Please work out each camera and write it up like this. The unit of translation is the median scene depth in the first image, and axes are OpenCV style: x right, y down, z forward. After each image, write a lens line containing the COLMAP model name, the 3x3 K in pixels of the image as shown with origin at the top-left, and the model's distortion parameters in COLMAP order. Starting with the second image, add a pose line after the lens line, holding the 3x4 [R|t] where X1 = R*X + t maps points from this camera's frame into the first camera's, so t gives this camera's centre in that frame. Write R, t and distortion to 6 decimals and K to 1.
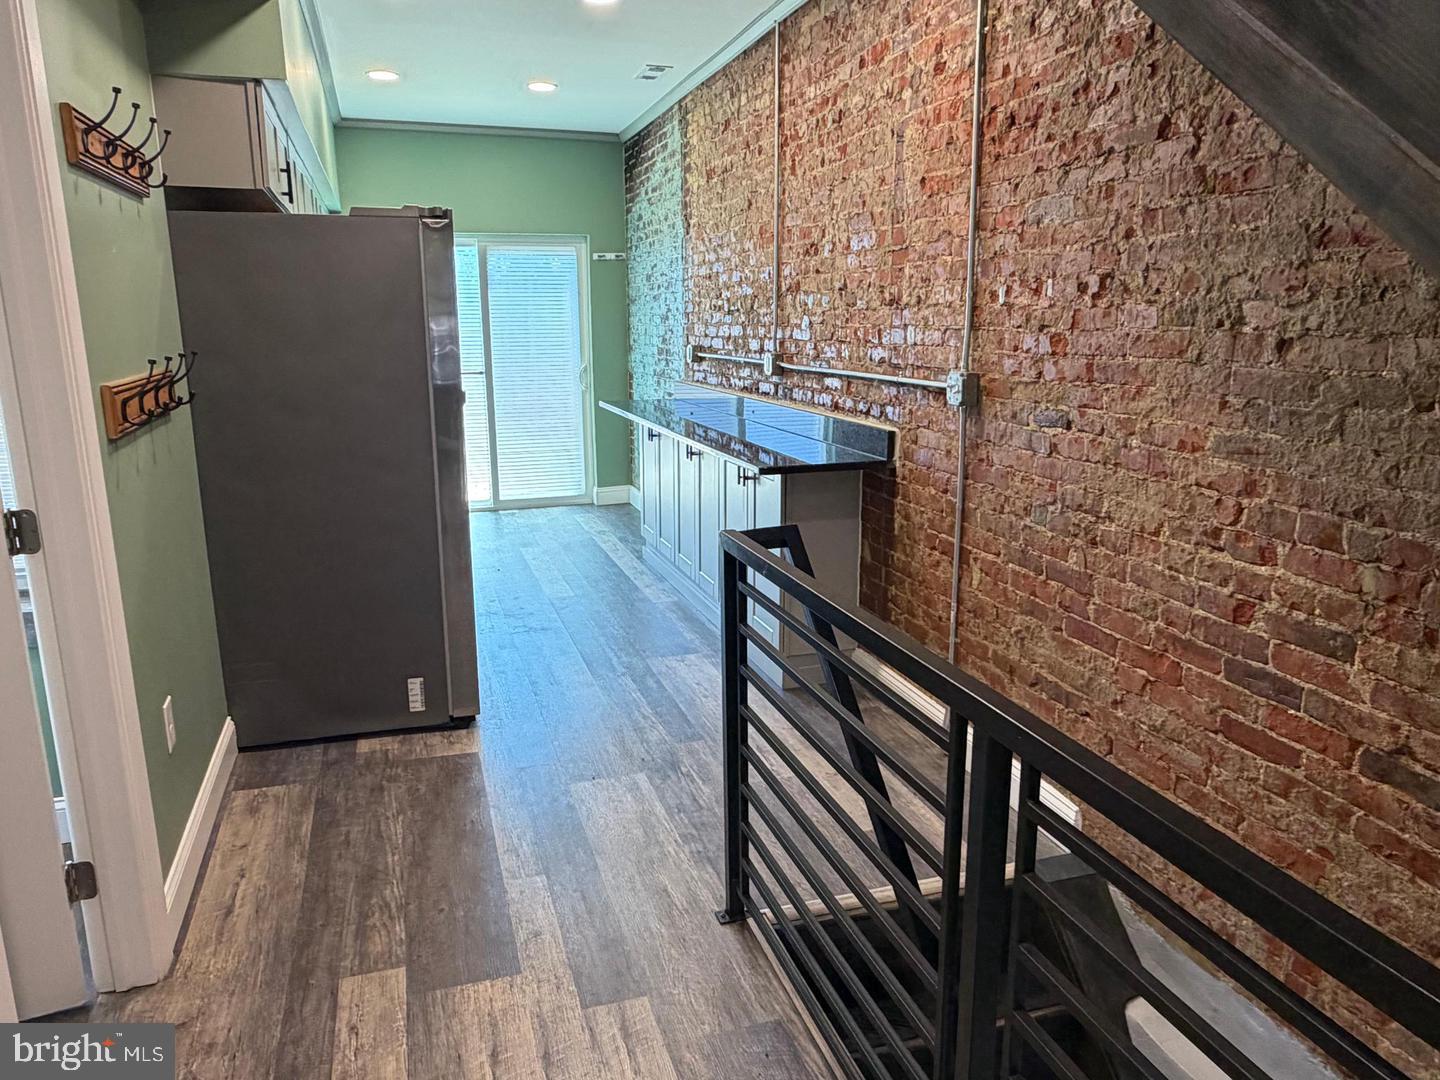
lens RADIAL K [[1001.4, 0, 713.3], [0, 1001.4, 543.9], [0, 0, 1]] dist [0.022756, -0.028369]
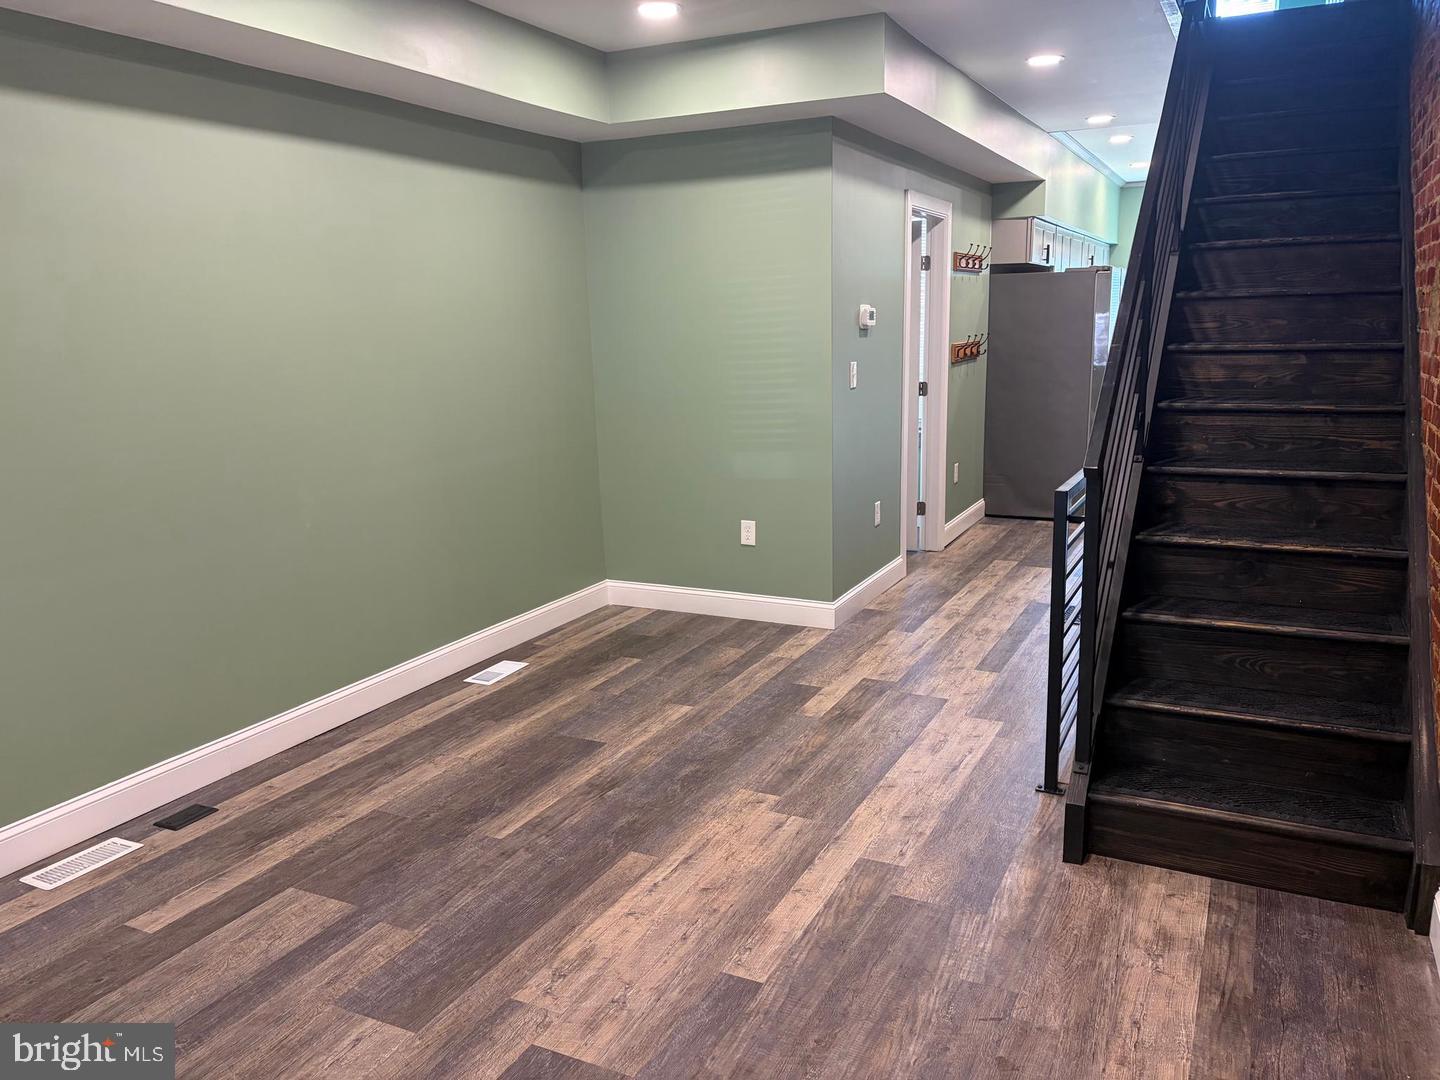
lens RADIAL K [[1083.2, 0, 725.5], [0, 1083.2, 536.7], [0, 0, 1]] dist [0.042284, -0.026097]
pose [[0.721001, 0.129918, -0.680646, 0.662361], [-0.139420, 0.989378, 0.041161, 0.208609], [0.678764, 0.065218, 0.731455, -1.001169]]
